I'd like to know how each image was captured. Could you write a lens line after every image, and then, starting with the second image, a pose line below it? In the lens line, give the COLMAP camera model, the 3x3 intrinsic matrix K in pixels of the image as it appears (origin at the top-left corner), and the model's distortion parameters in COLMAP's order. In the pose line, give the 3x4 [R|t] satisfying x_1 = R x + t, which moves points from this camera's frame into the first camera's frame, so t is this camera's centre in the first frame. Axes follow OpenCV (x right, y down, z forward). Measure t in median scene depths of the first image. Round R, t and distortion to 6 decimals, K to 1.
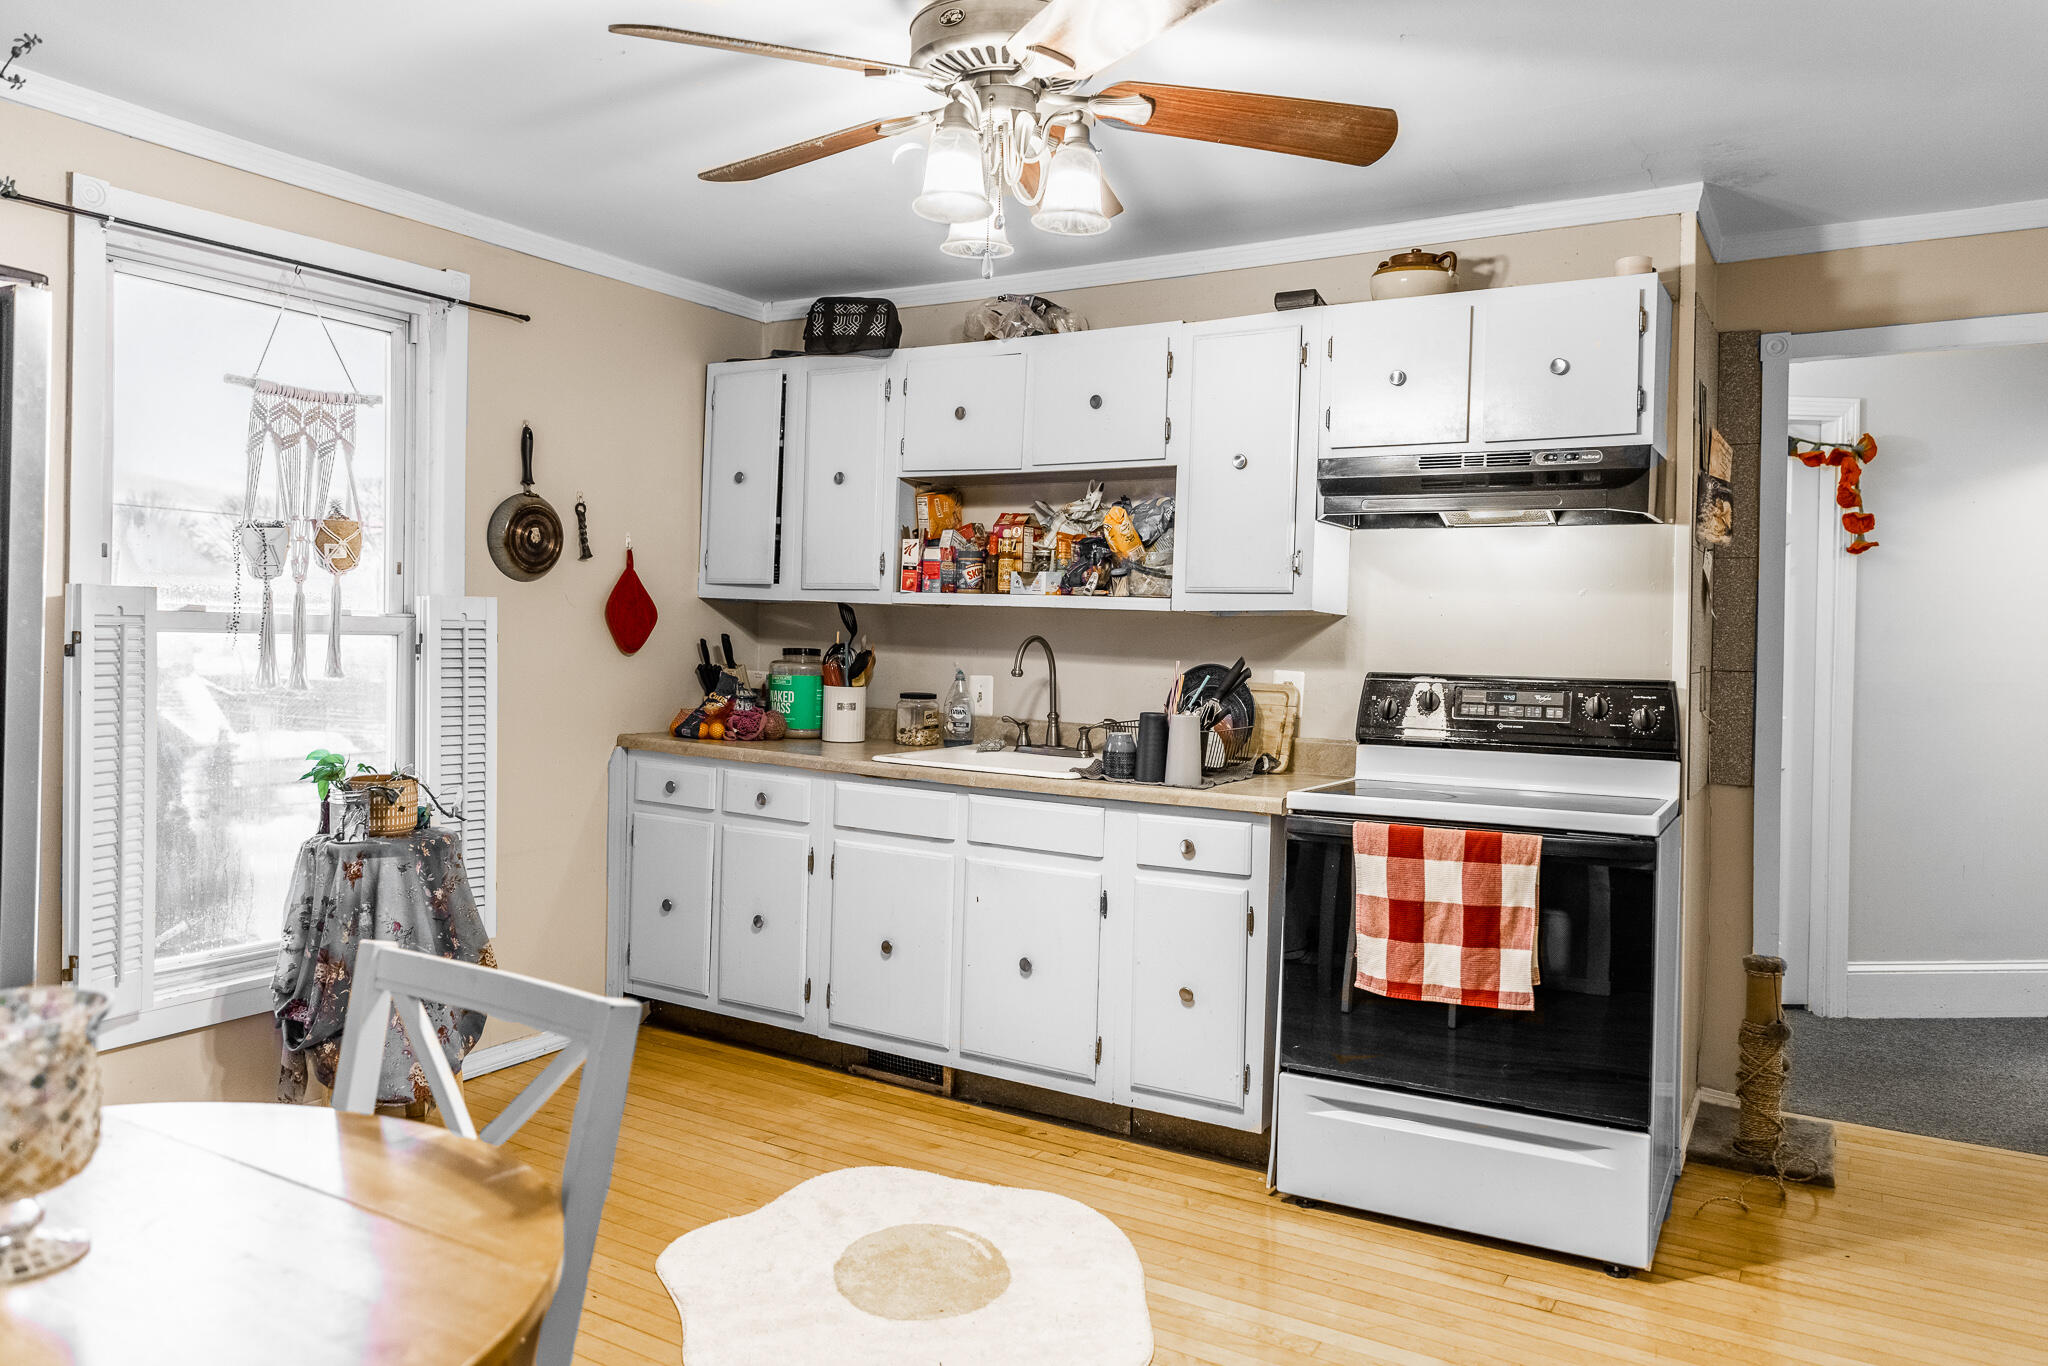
lens RADIAL K [[1409.0, 0, 1021.9], [0, 1409.0, 668.0], [0, 0, 1]] dist [0.004005, 0.000701]
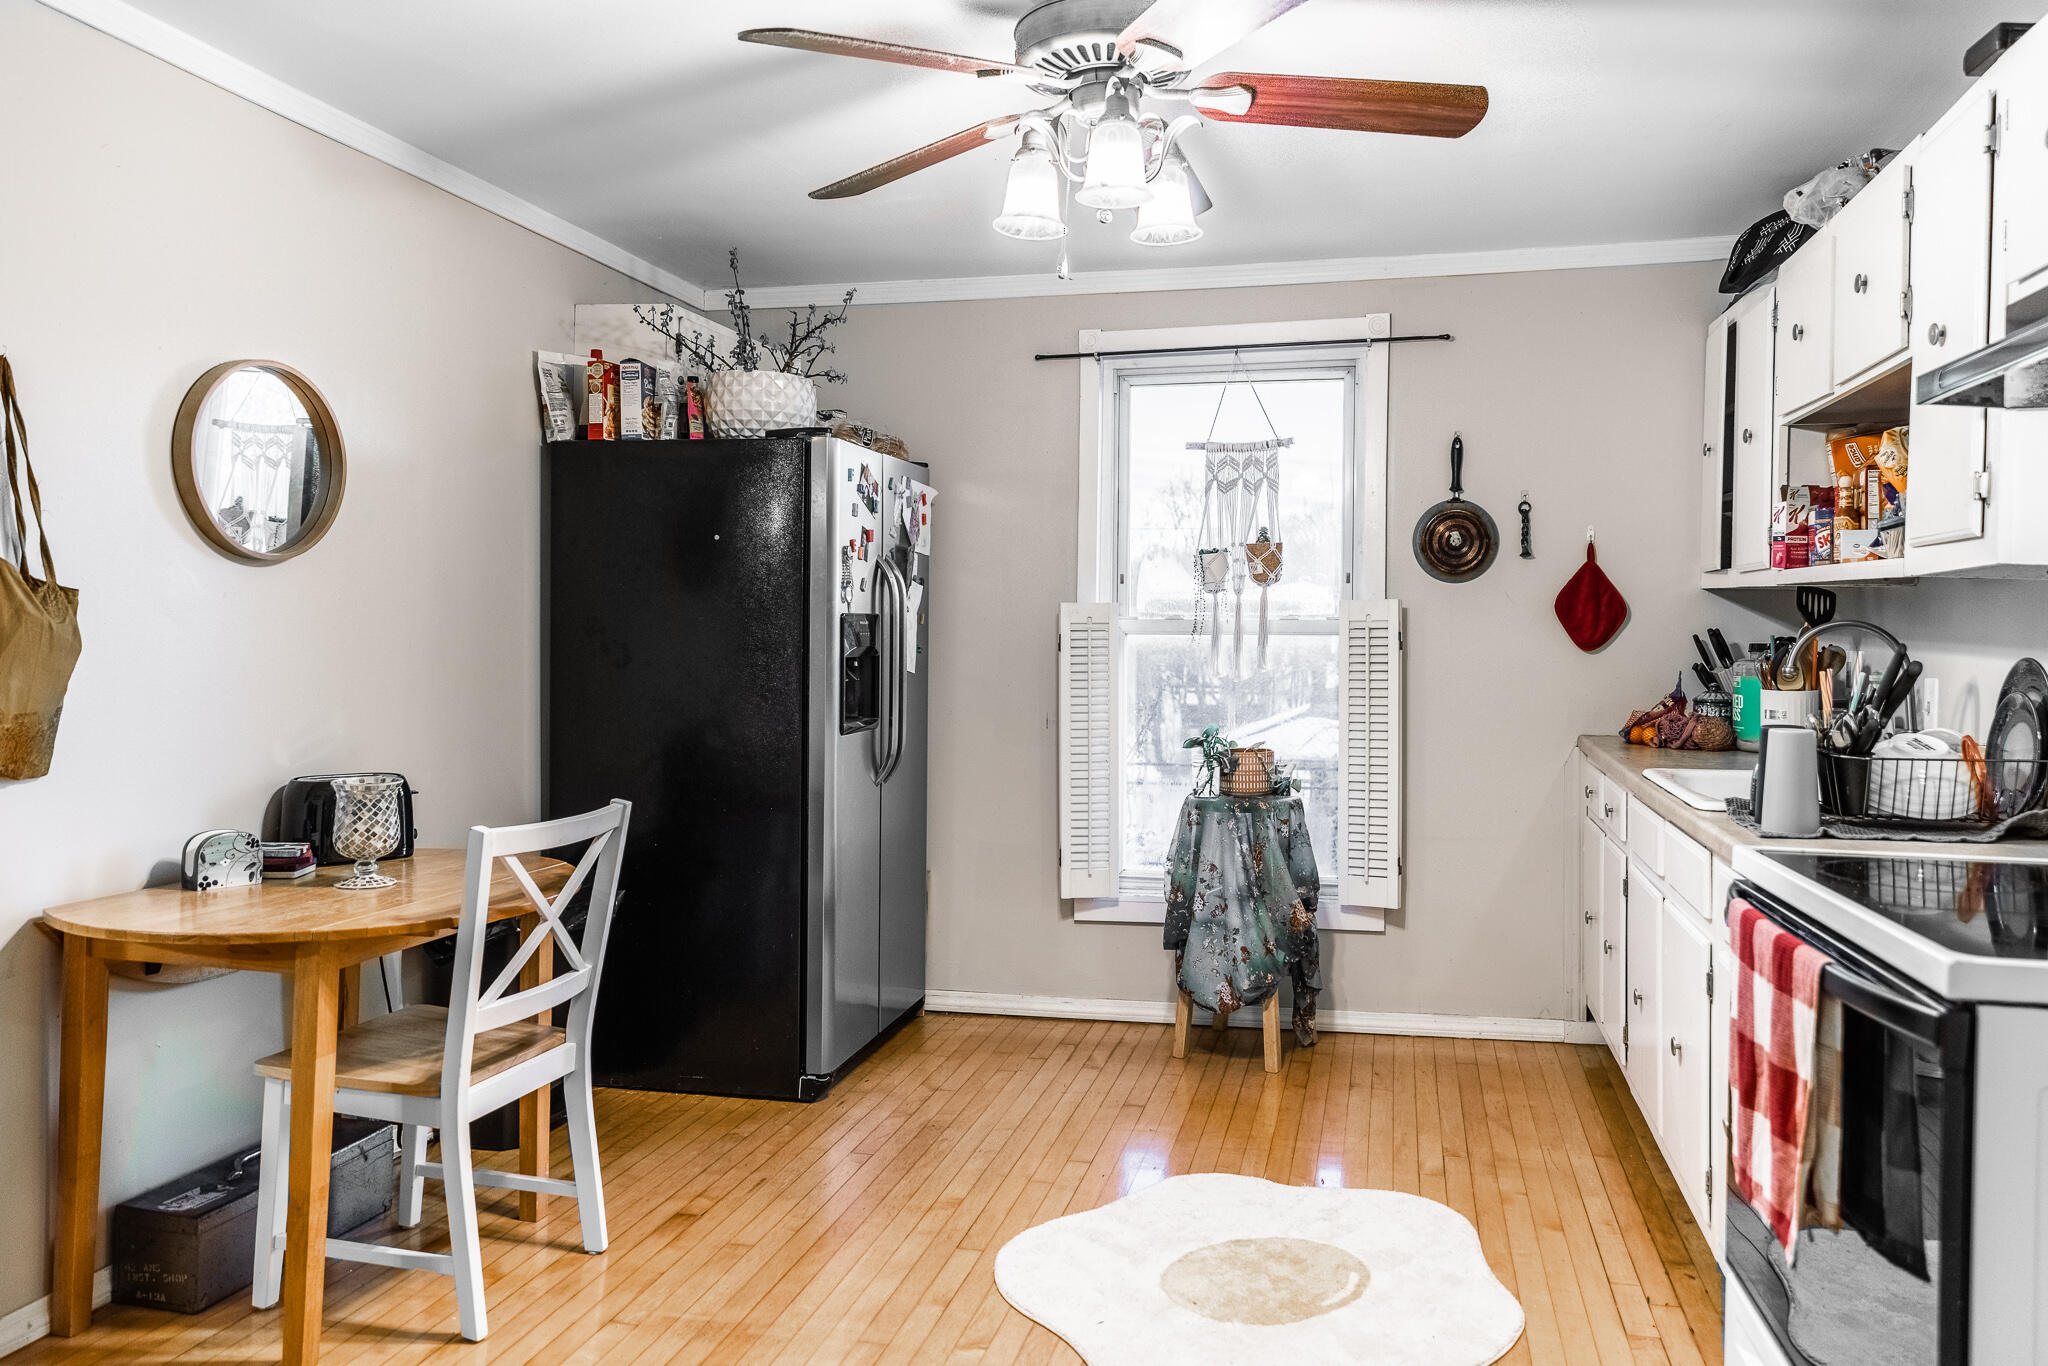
lens RADIAL K [[1409.0, 0, 1064.5], [0, 1409.0, 651.1], [0, 0, 1]] dist [0.004005, 0.000701]
pose [[0.313897, -0.008134, -0.949422, 0.639385], [-0.016398, 0.999768, -0.013987, 0.010931], [0.949316, 0.019959, 0.313690, 0.443220]]
